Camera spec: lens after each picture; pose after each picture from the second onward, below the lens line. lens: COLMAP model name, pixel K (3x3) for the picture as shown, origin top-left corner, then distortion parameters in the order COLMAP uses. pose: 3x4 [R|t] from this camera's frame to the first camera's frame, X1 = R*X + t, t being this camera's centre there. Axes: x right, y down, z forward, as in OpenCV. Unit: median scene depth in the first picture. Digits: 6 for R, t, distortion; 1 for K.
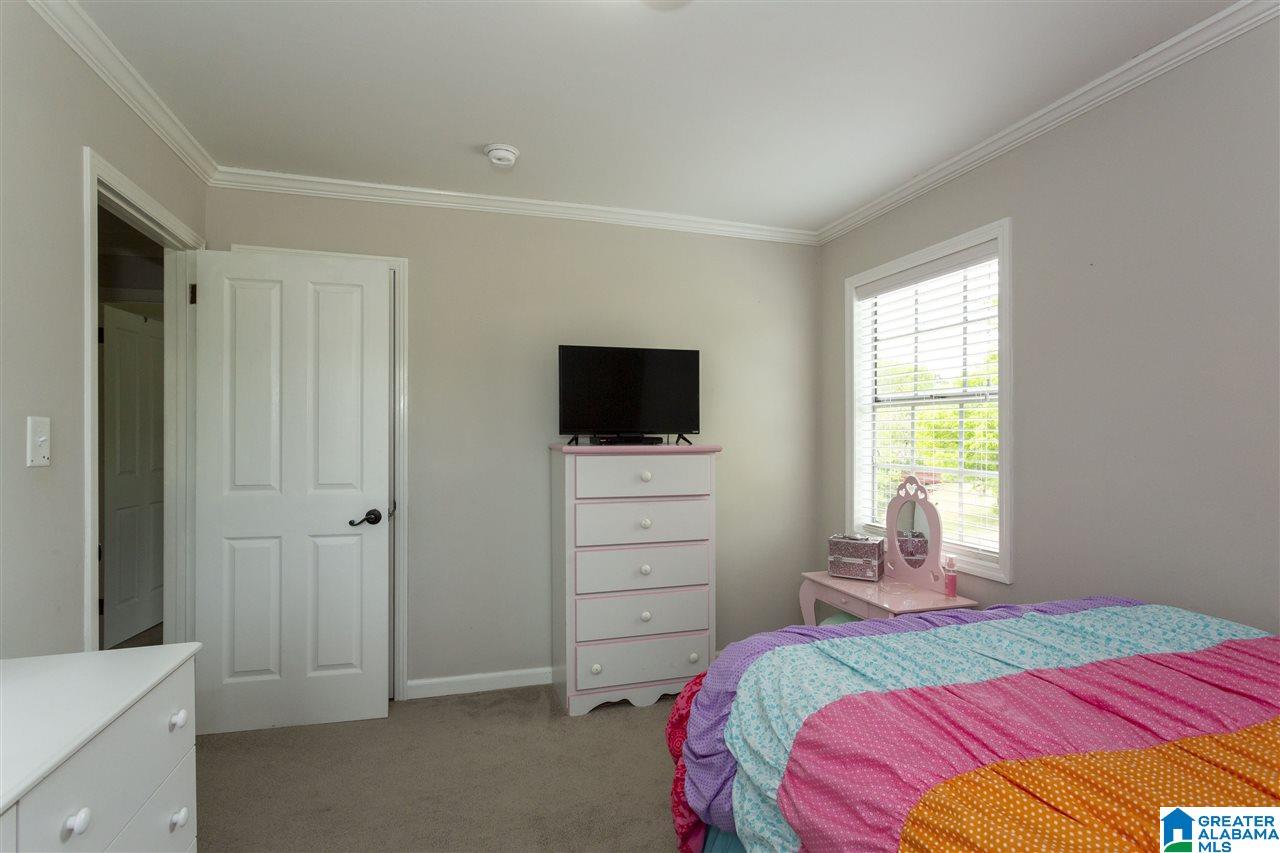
lens RADIAL K [[644.5, 0, 637.2], [0, 644.5, 433.3], [0, 0, 1]] dist [0.000199, 0.000076]
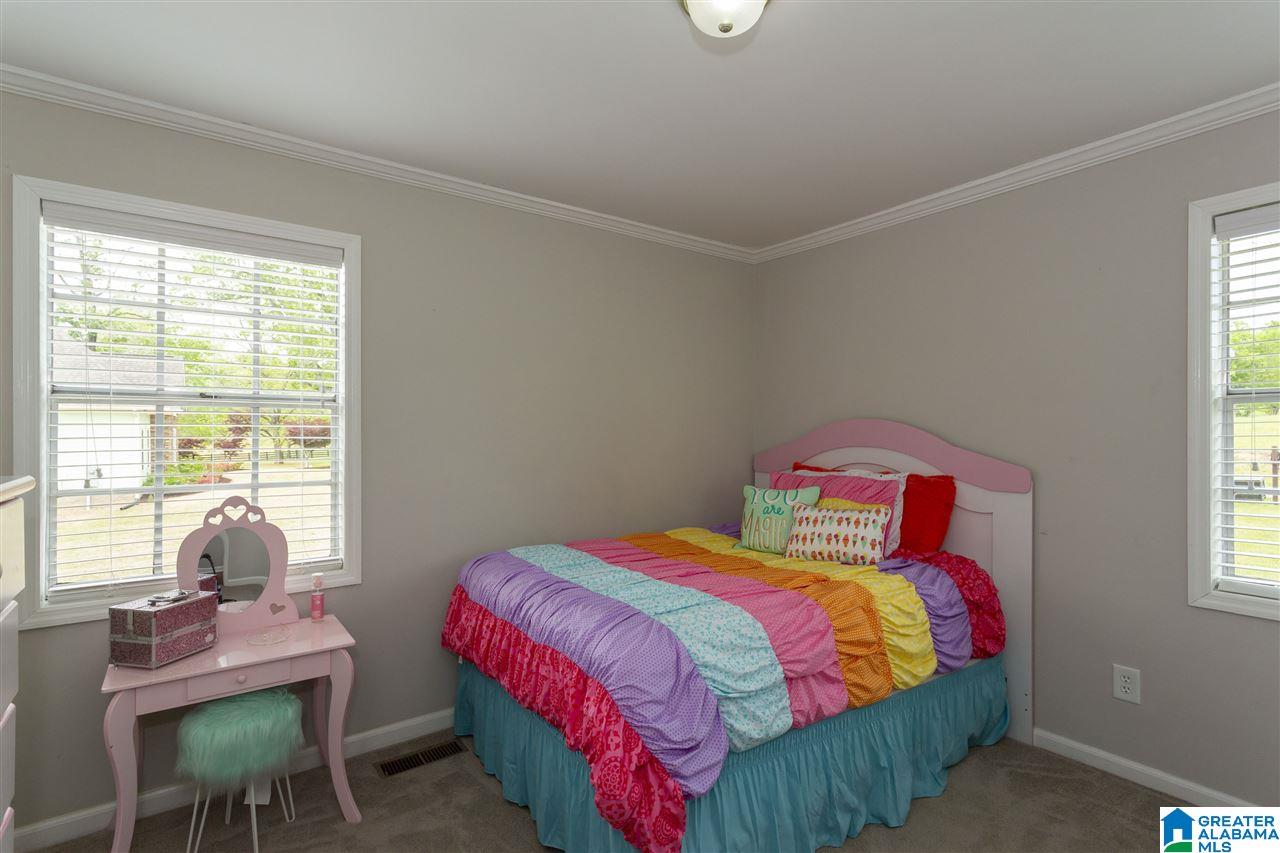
lens RADIAL K [[604.3, 0, 645.6], [0, 604.3, 424.4], [0, 0, 1]] dist [-0.001005, 0.000235]
pose [[-0.343131, 0.013192, 0.939195, -0.446204], [0.005622, 0.999912, -0.011991, -0.010047], [-0.939271, 0.001165, -0.343175, 0.781292]]
